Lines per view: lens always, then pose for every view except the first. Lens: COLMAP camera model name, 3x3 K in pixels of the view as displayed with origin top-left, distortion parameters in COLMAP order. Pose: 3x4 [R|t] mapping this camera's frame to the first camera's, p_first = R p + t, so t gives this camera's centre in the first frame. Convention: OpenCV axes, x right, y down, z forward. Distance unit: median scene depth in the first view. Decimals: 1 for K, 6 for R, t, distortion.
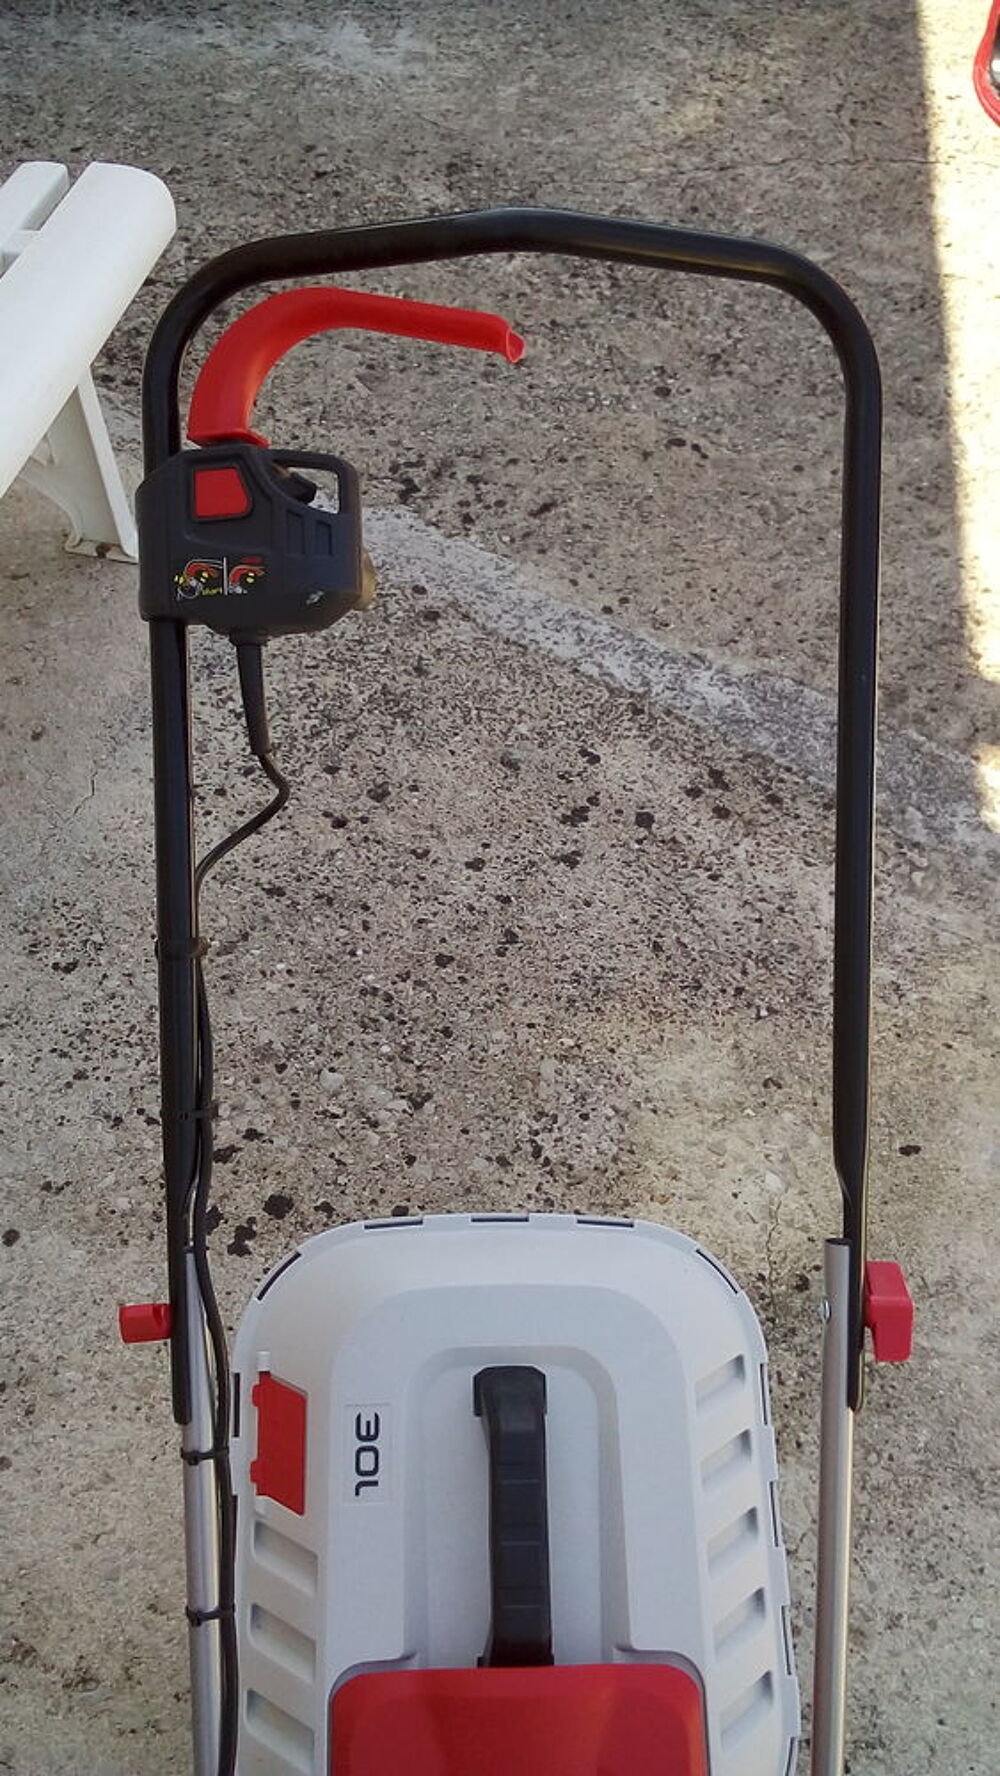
lens RADIAL K [[1636.0, 0, 517.7], [0, 1636.0, 878.8], [0, 0, 1]] dist [0.094690, -0.173586]
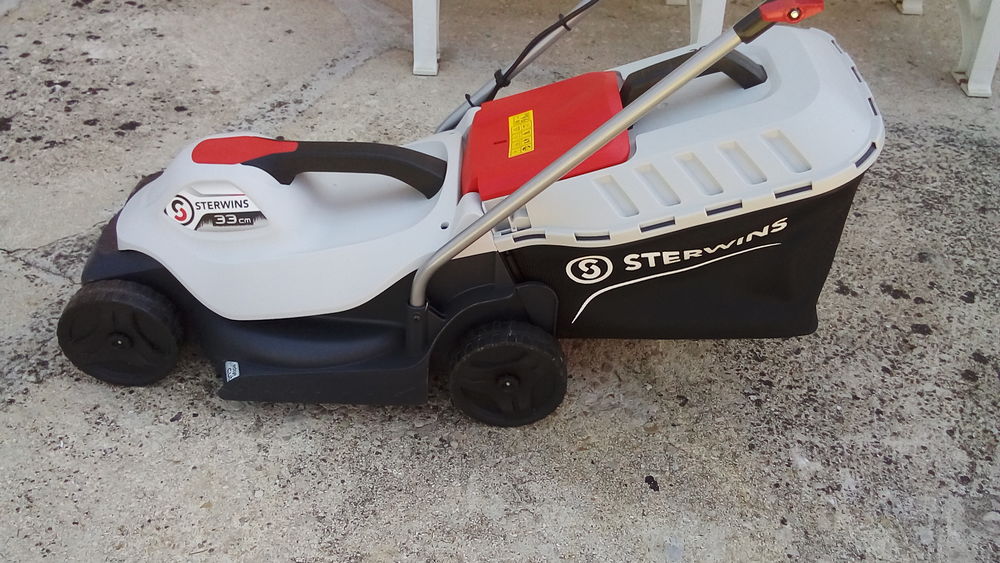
lens RADIAL K [[921.9, 0, 494.1], [0, 921.9, 281.6], [0, 0, 1]] dist [0.110952, -0.205538]
pose [[0.126937, 0.567273, -0.813689, 0.623308], [-0.733968, 0.605515, 0.307642, -0.041002], [0.667217, 0.558170, 0.493222, 0.467174]]
